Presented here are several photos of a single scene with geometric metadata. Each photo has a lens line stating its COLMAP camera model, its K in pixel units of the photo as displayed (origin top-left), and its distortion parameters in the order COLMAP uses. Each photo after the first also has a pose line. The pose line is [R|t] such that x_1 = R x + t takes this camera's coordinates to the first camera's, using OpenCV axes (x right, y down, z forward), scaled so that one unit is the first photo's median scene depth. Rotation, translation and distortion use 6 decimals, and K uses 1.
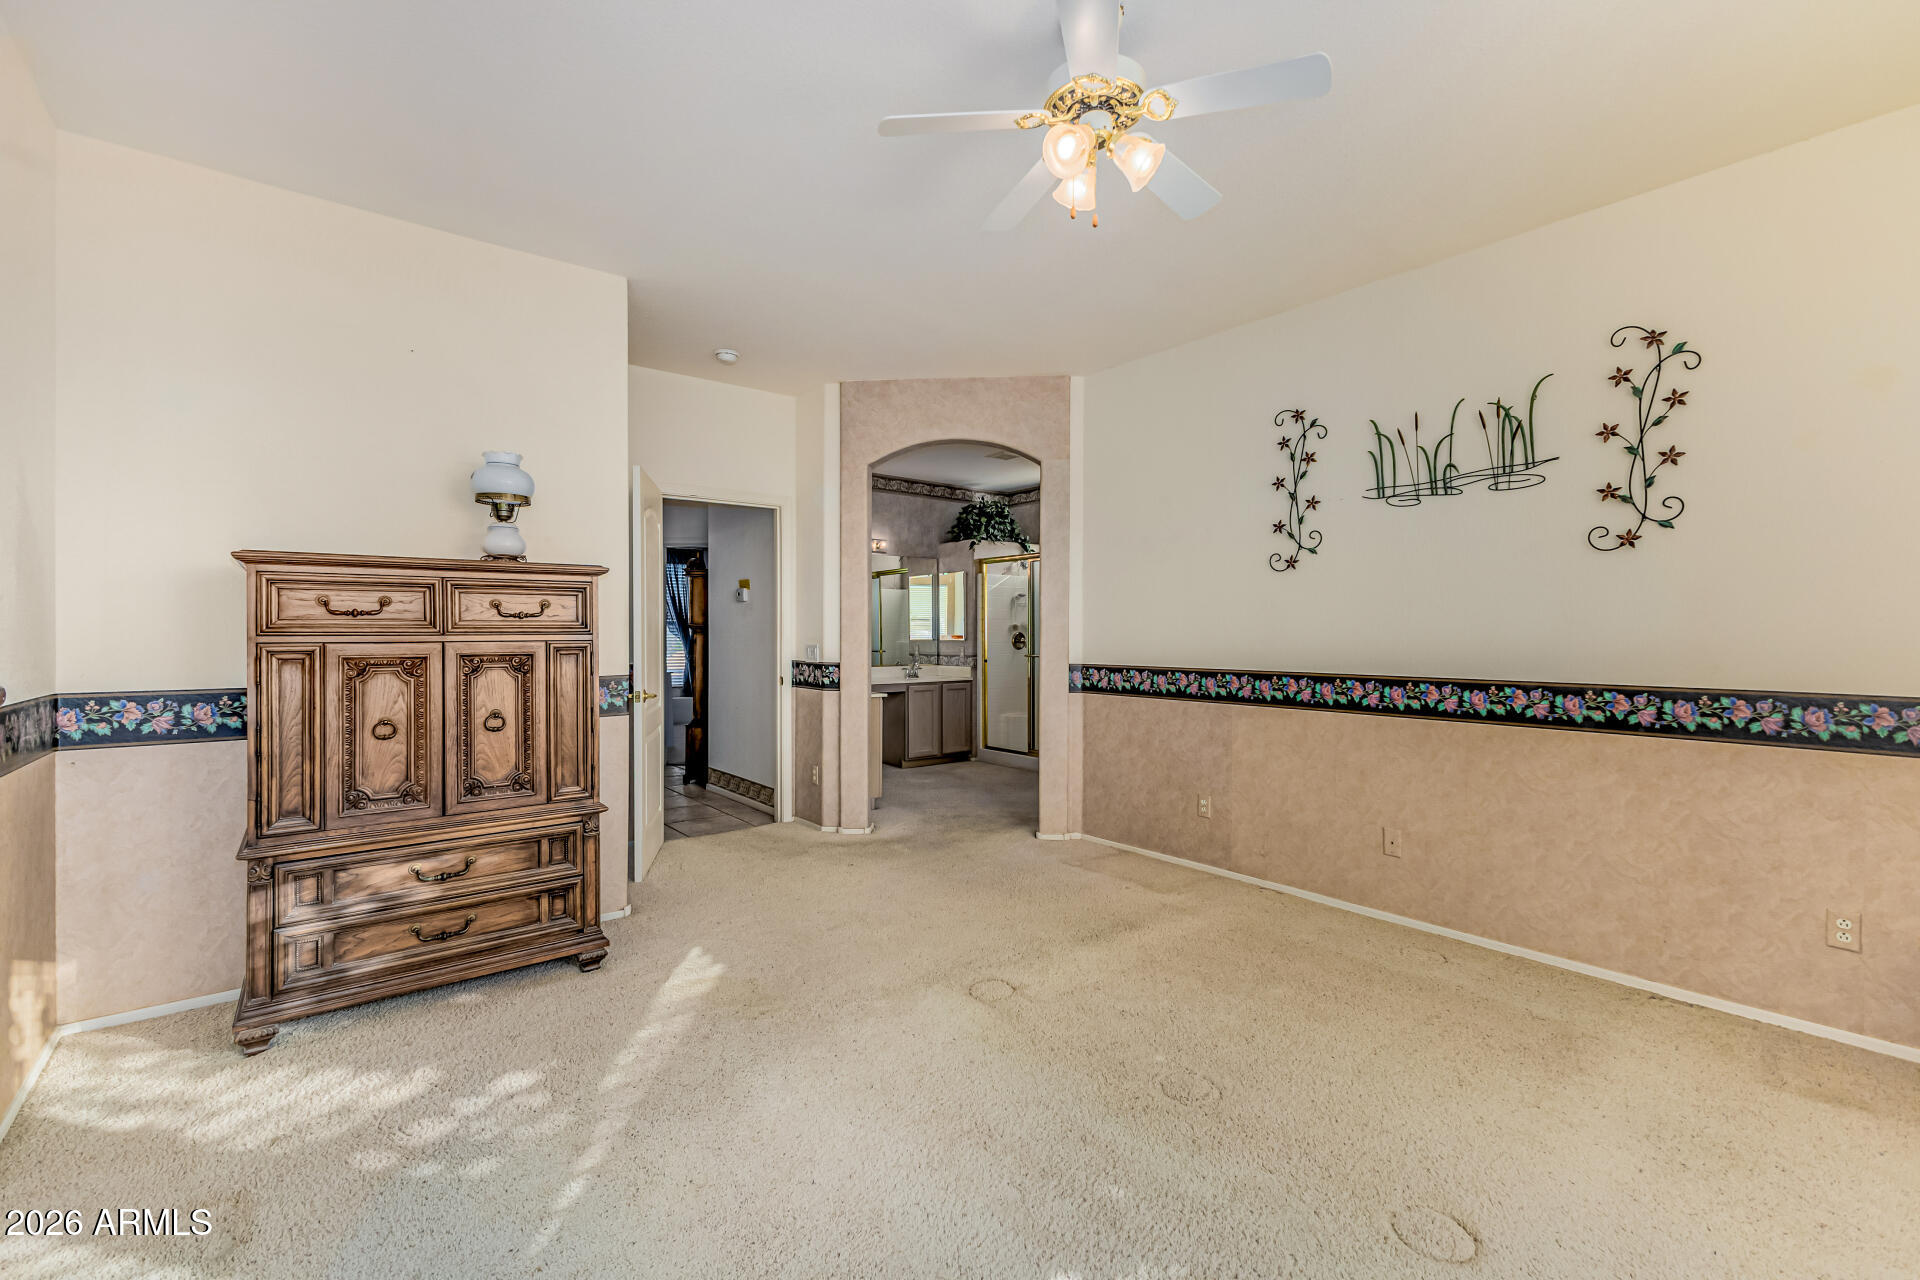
lens RADIAL K [[826.3, 0, 961.8], [0, 826.3, 637.1], [0, 0, 1]] dist [0.014824, 0.000777]
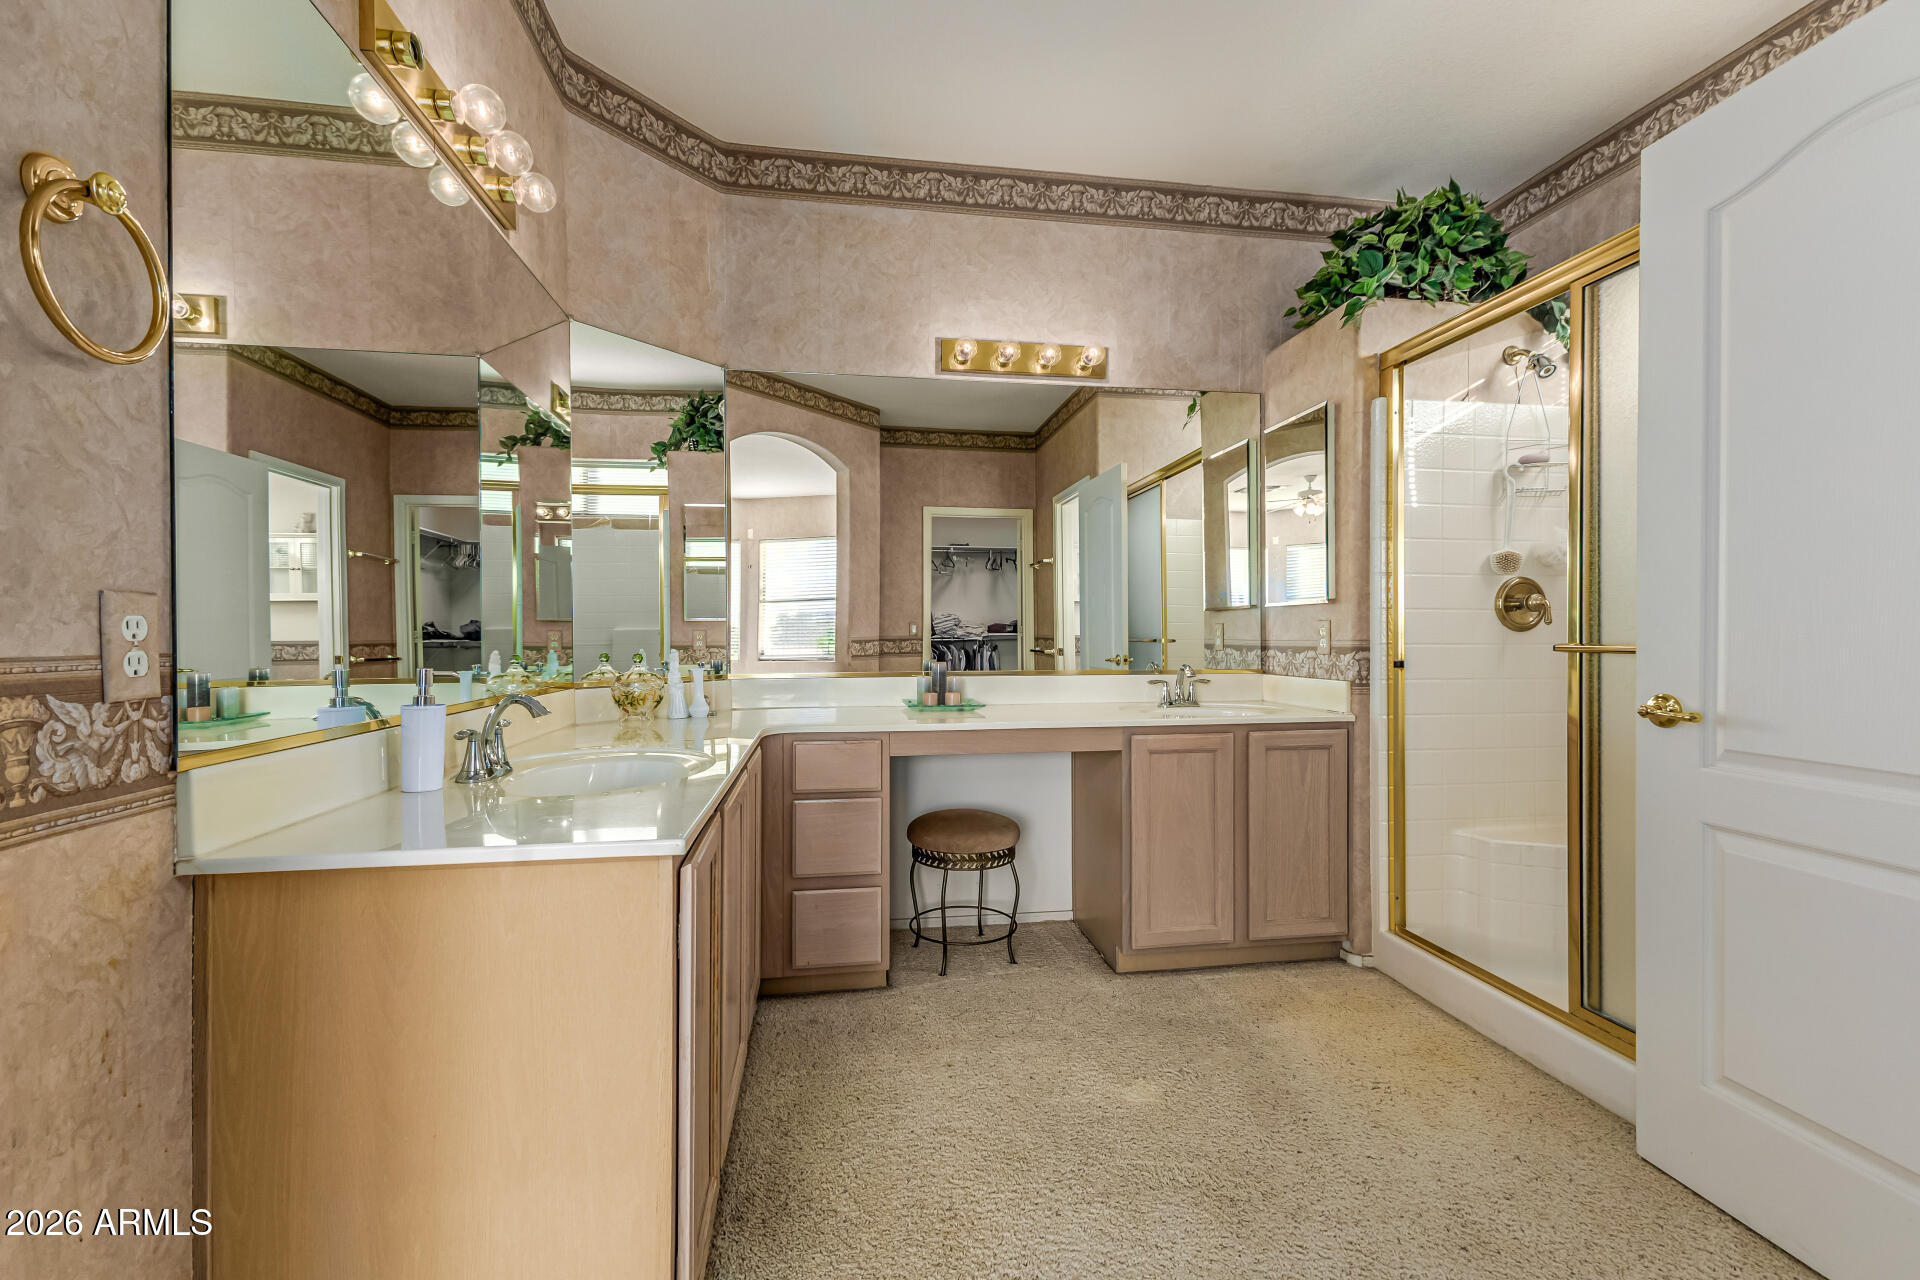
lens RADIAL K [[826.3, 0, 960.3], [0, 826.3, 630.7], [0, 0, 1]] dist [0.014824, 0.000777]
pose [[0.873124, 0.001907, -0.487495, 0.036647], [-0.002765, 0.999996, -0.001040, 0.015632], [0.487491, 0.002256, 0.873125, 0.622378]]
